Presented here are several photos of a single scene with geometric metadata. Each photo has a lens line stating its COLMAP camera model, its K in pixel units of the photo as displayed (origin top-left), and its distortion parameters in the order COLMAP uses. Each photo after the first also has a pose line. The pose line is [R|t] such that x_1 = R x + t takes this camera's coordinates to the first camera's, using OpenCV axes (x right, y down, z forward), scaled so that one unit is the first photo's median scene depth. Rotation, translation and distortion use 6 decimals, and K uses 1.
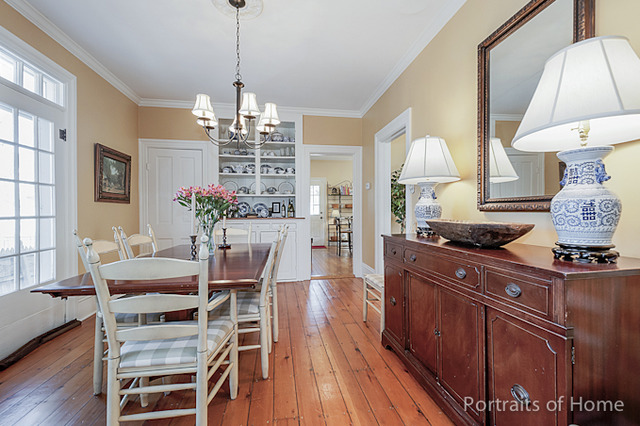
lens RADIAL K [[288.9, 0, 322.0], [0, 288.9, 217.7], [0, 0, 1]] dist [0.000840, -0.000071]
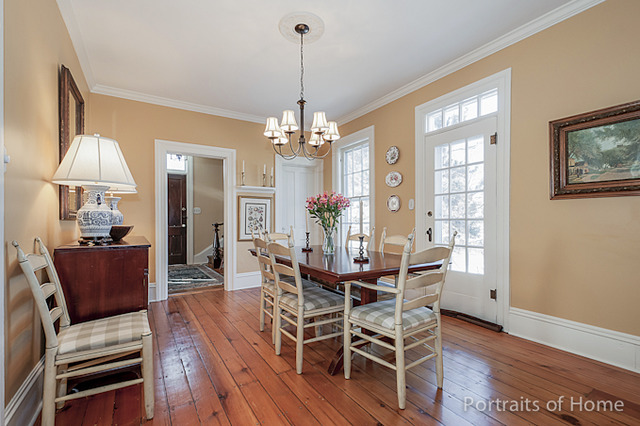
lens RADIAL K [[288.9, 0, 322.0], [0, 288.9, 217.7], [0, 0, 1]] dist [0.000840, -0.000071]
pose [[-0.919608, 0.008244, -0.392751, 0.075796], [0.003921, 0.999923, 0.011808, -0.024143], [0.392818, 0.009319, -0.919569, 1.818665]]
